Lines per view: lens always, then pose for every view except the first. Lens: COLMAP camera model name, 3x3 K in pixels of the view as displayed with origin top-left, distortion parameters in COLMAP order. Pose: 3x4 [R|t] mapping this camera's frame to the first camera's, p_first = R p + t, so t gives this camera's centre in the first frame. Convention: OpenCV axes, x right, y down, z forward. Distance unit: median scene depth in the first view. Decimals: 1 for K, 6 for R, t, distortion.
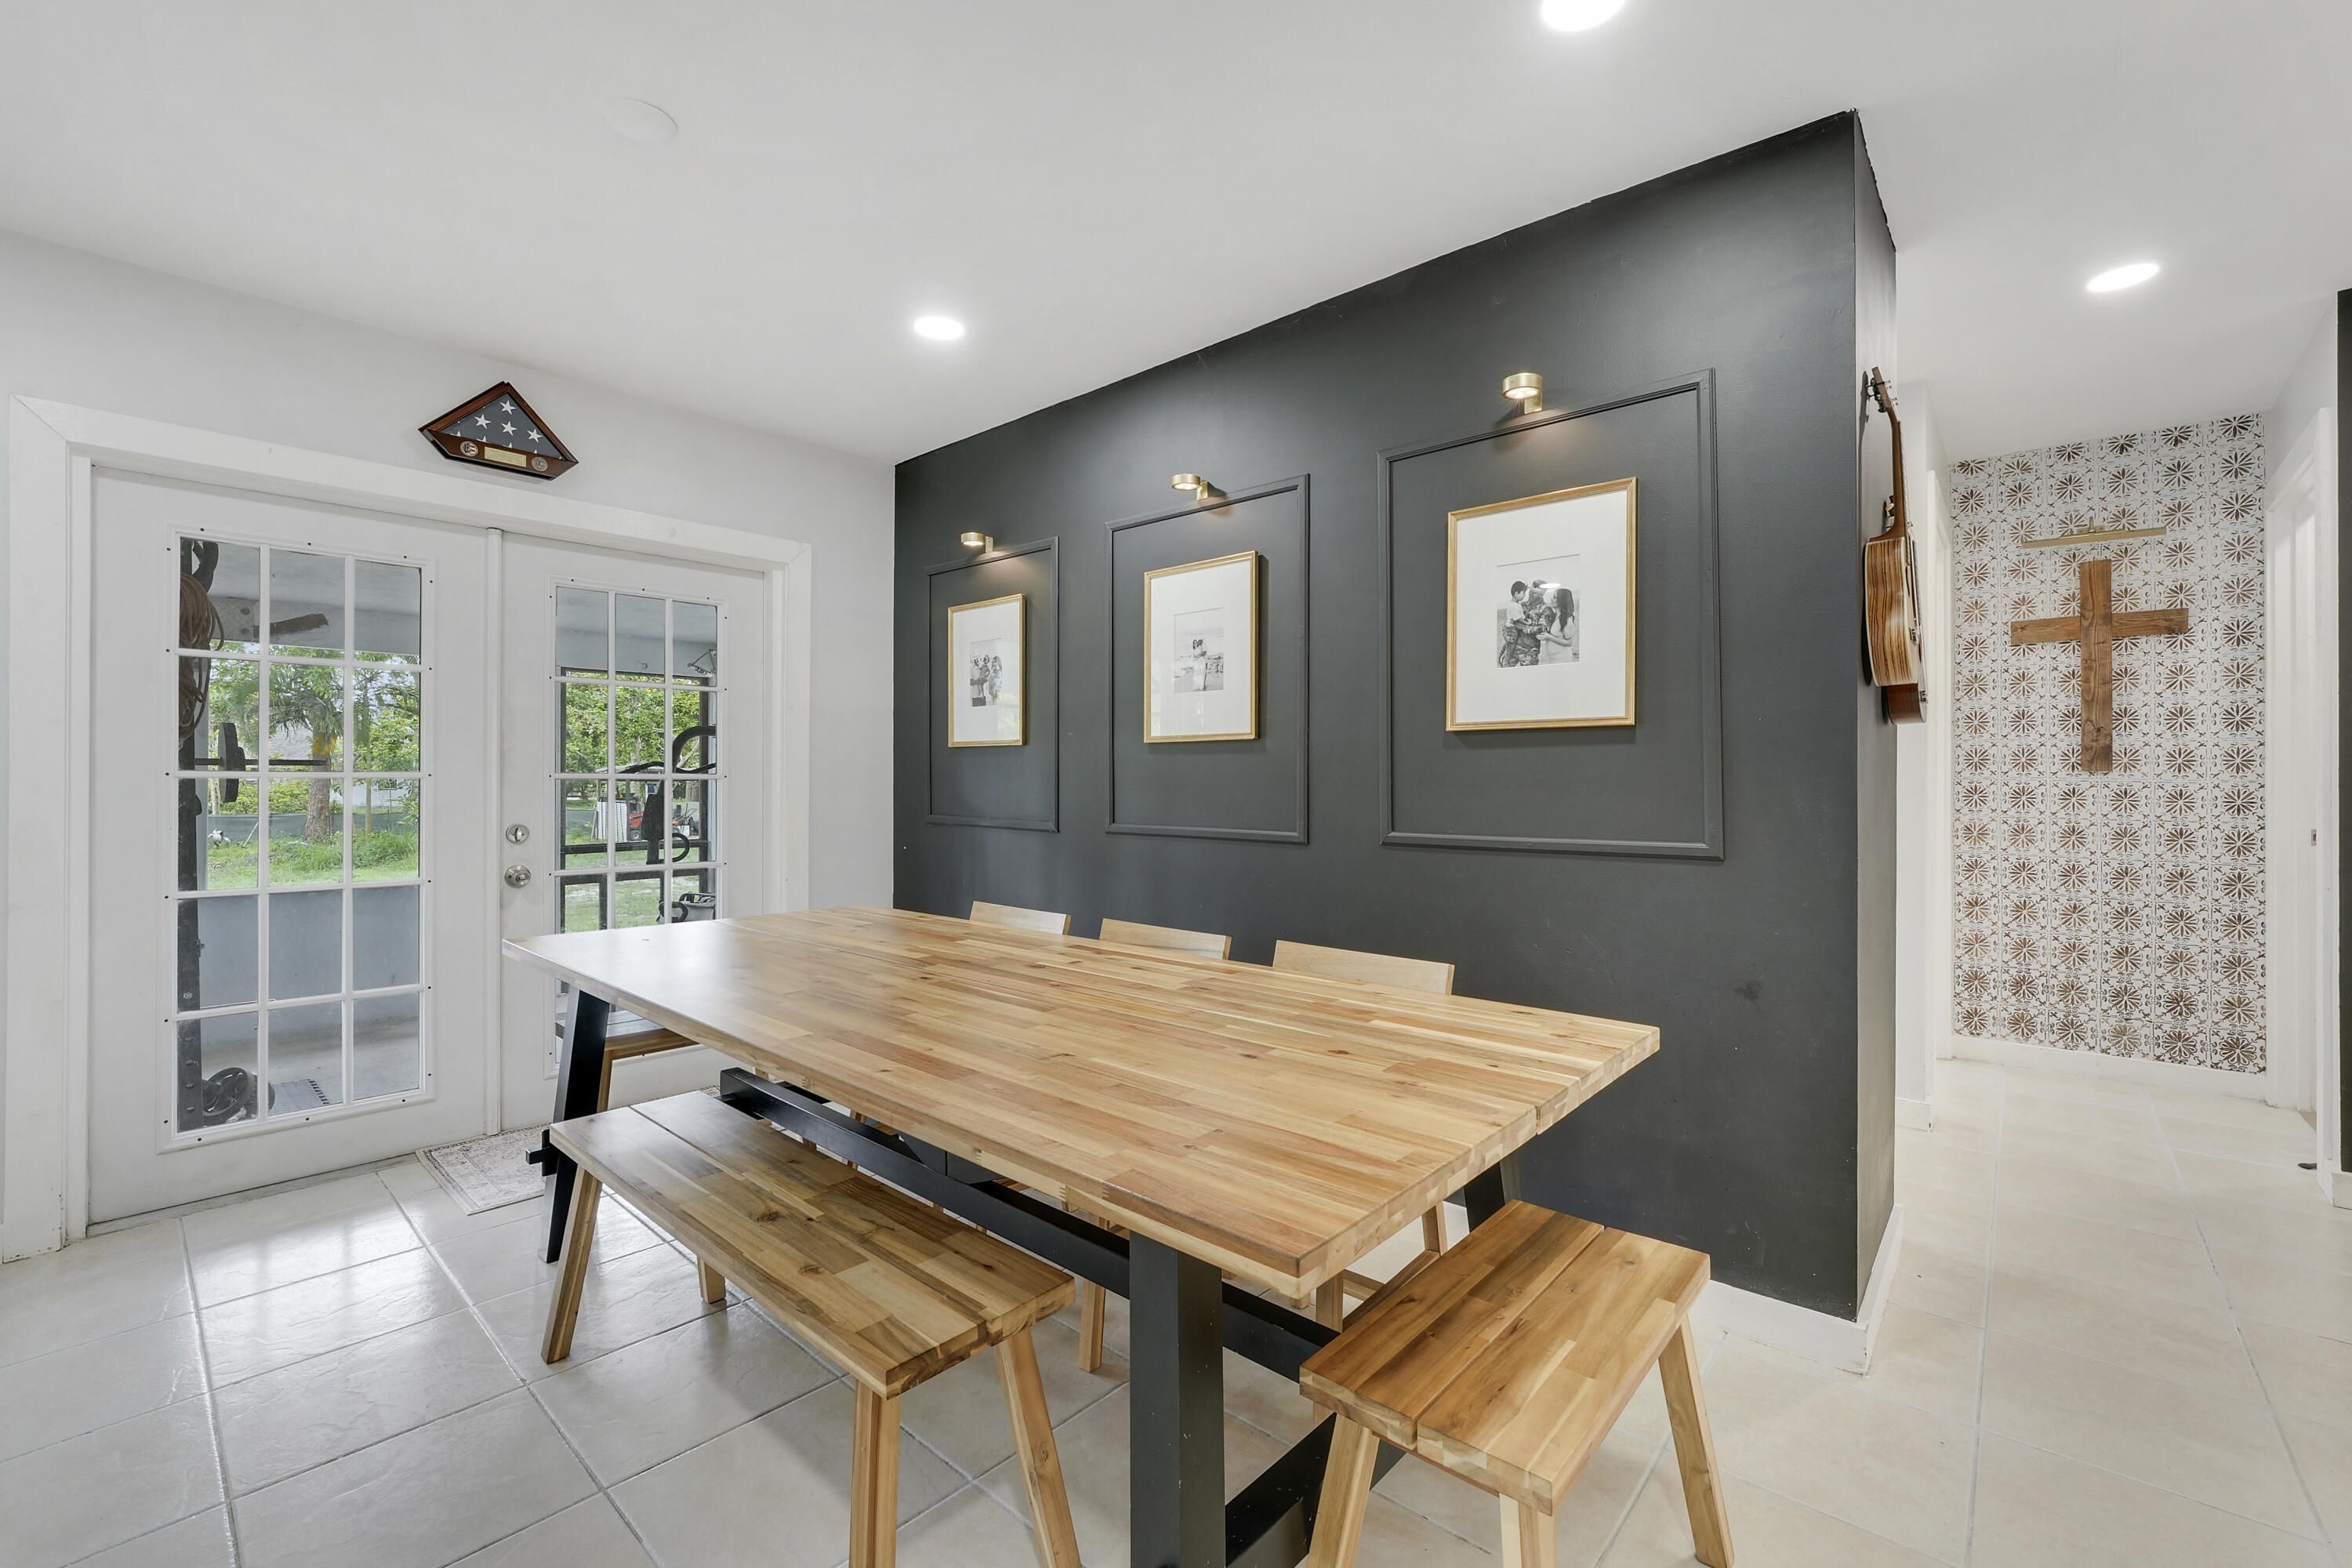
lens RADIAL K [[974.7, 0, 1177.5], [0, 974.7, 775.1], [0, 0, 1]] dist [-0.010277, 0.000893]
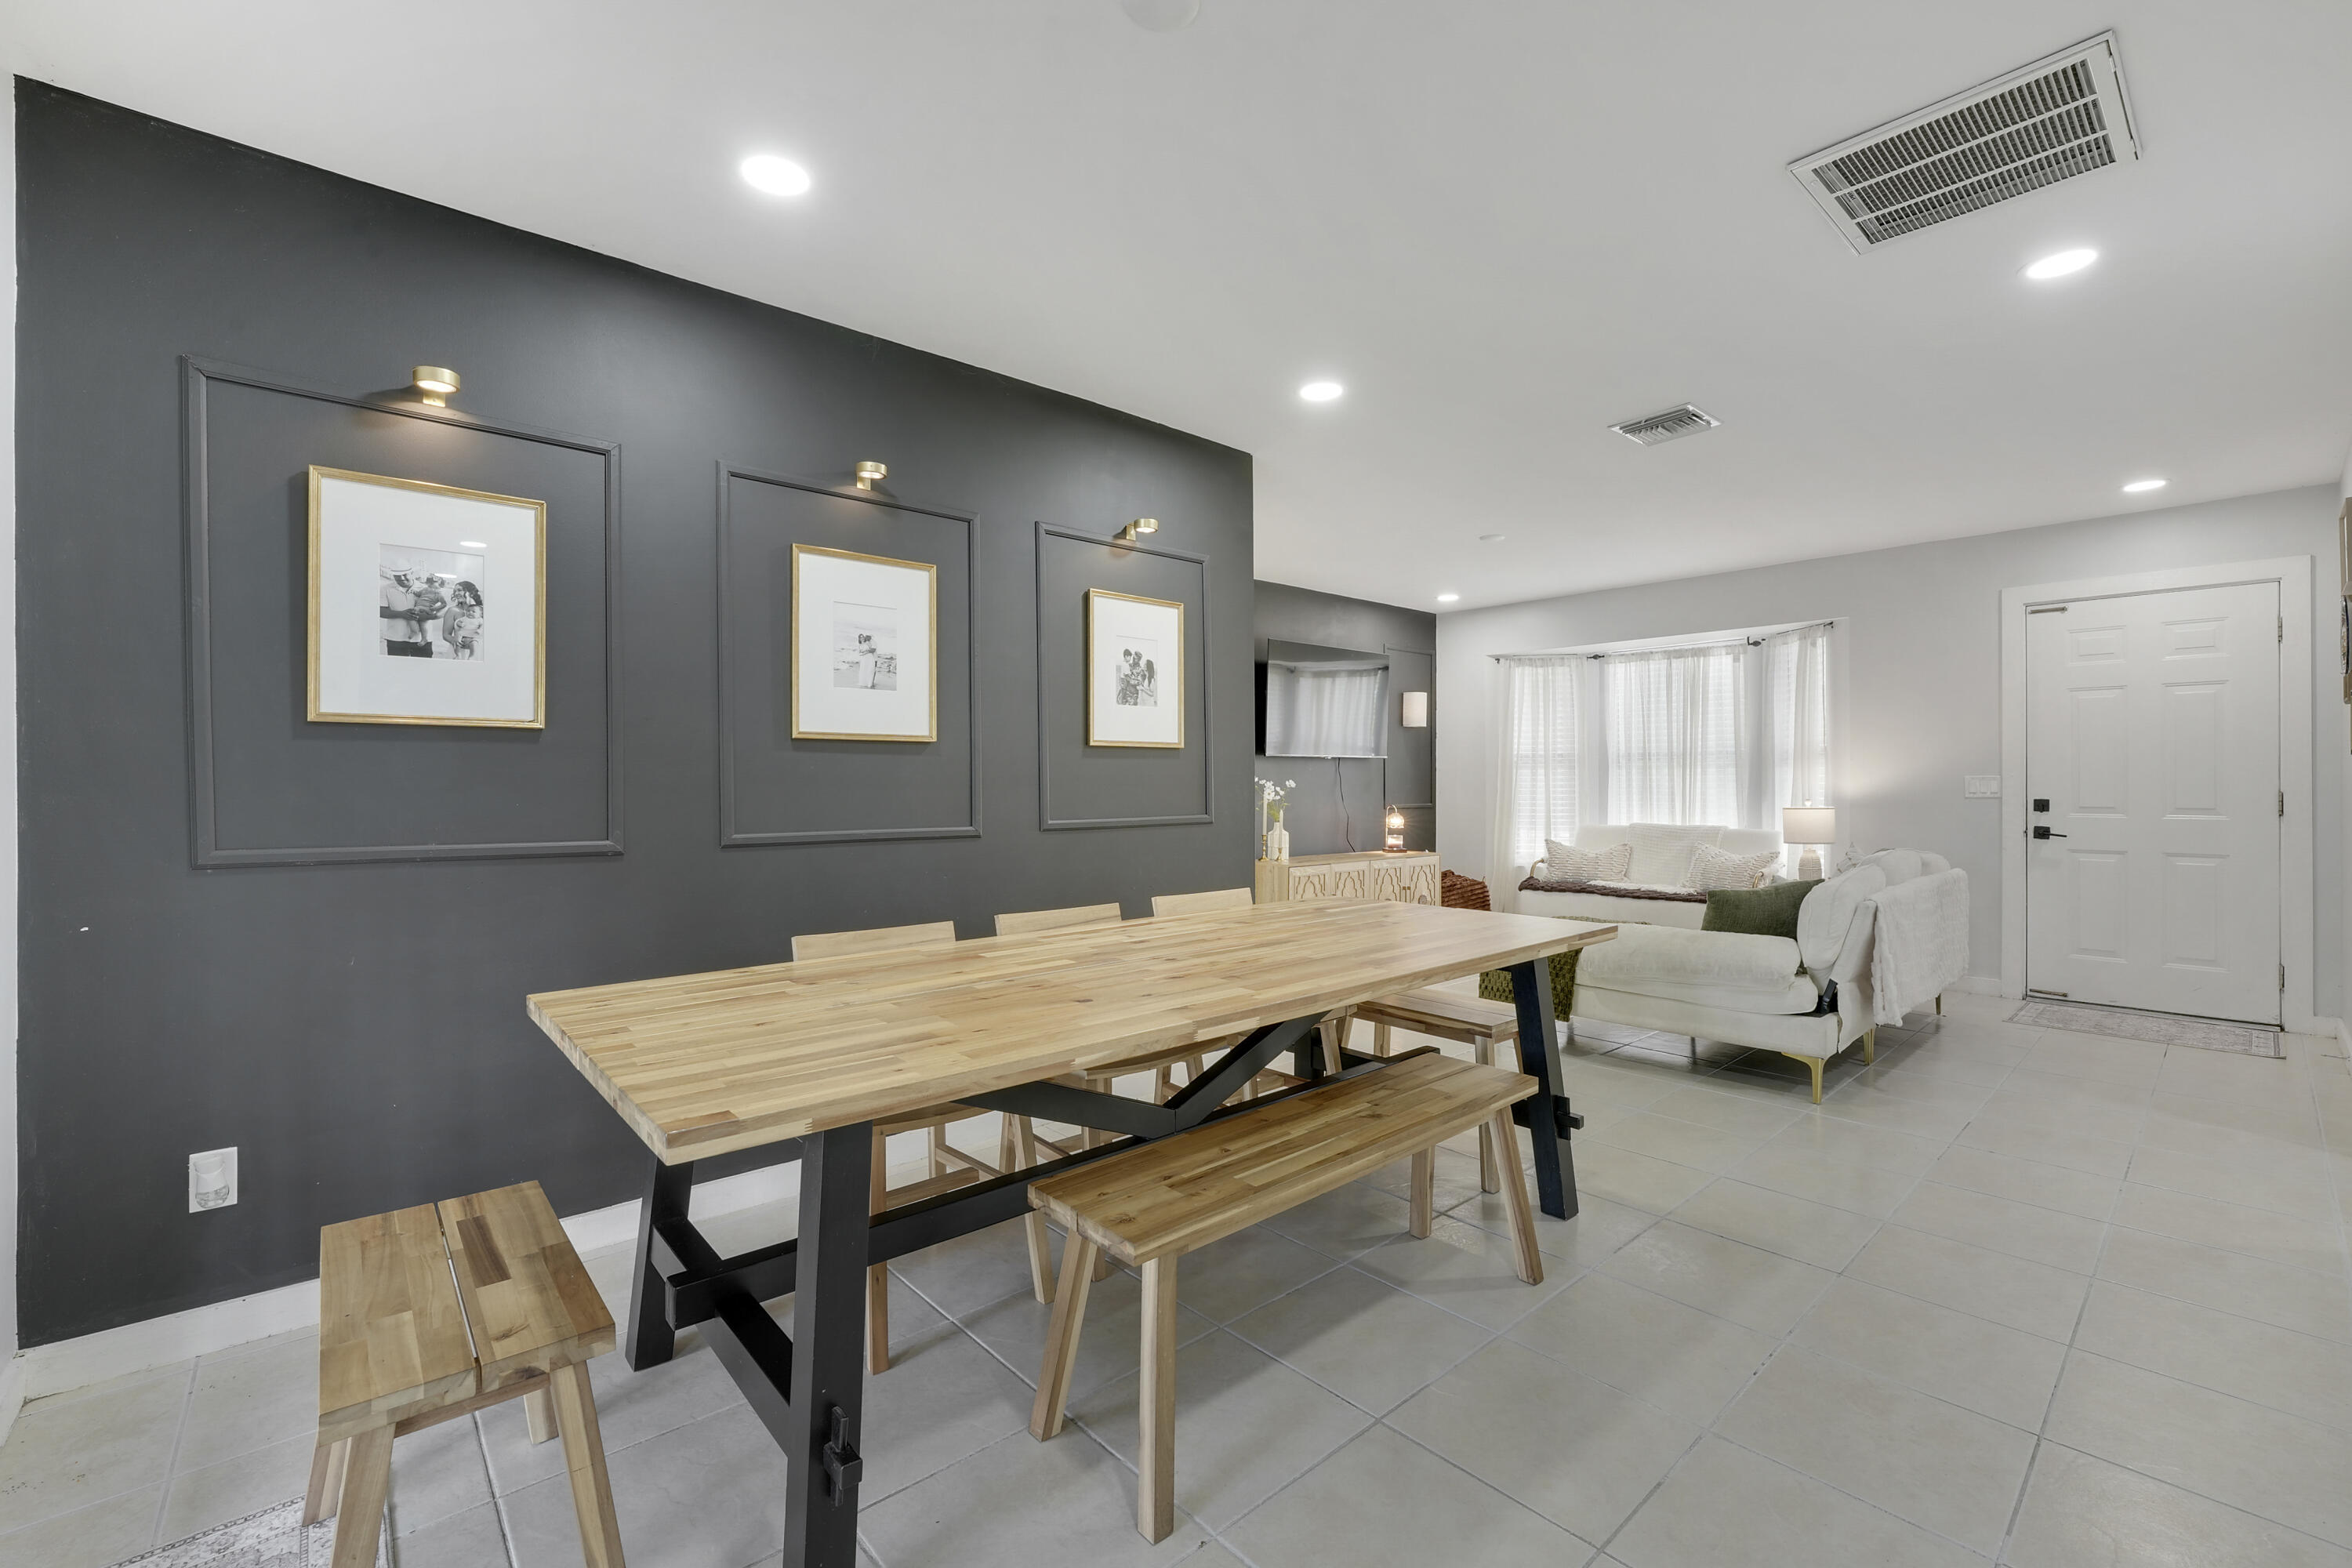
lens RADIAL K [[974.7, 0, 1193.0], [0, 974.7, 794.5], [0, 0, 1]] dist [-0.010277, 0.000893]
pose [[0.120989, -0.010008, 0.992603, -0.900677], [0.001308, 0.999950, 0.009923, 0.009456], [-0.992653, 0.000097, 0.120996, 0.567002]]
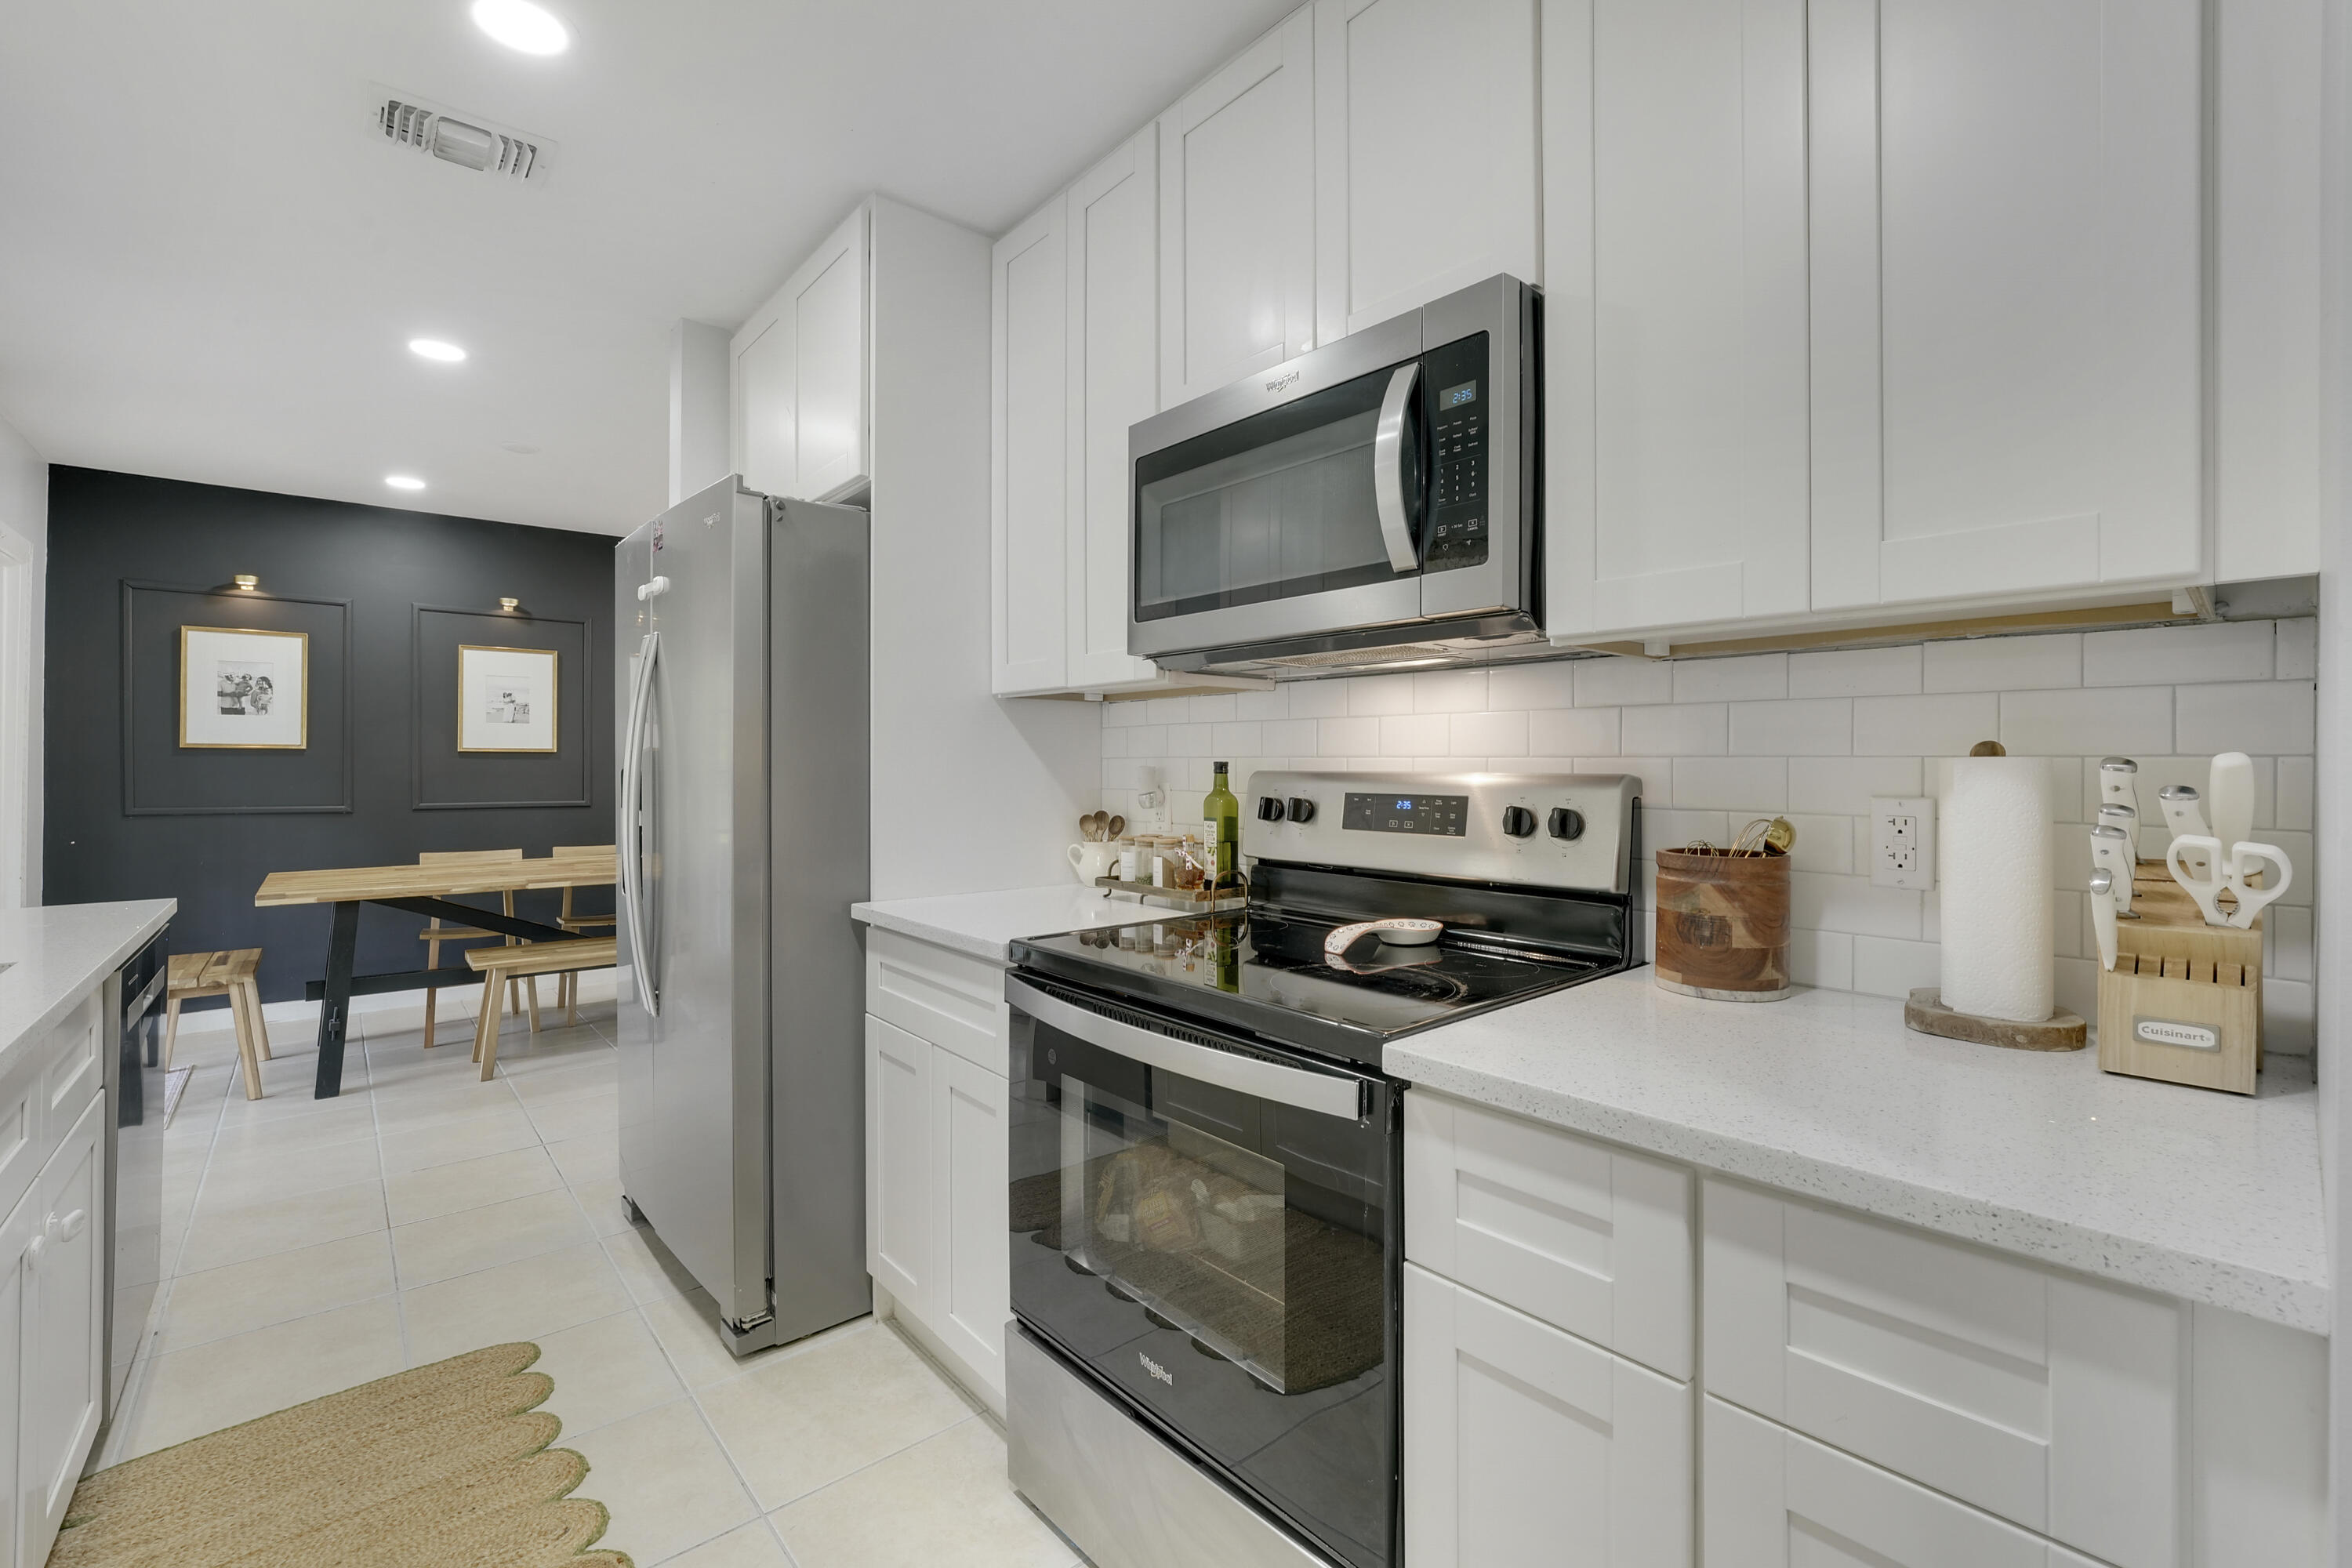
lens RADIAL K [[974.7, 0, 1163.9], [0, 974.7, 769.5], [0, 0, 1]] dist [-0.010277, 0.000893]
pose [[0.120789, -0.001147, 0.992678, -1.546122], [-0.002445, 0.999996, 0.001453, -0.009147], [-0.992675, -0.002603, 0.120786, -0.355408]]
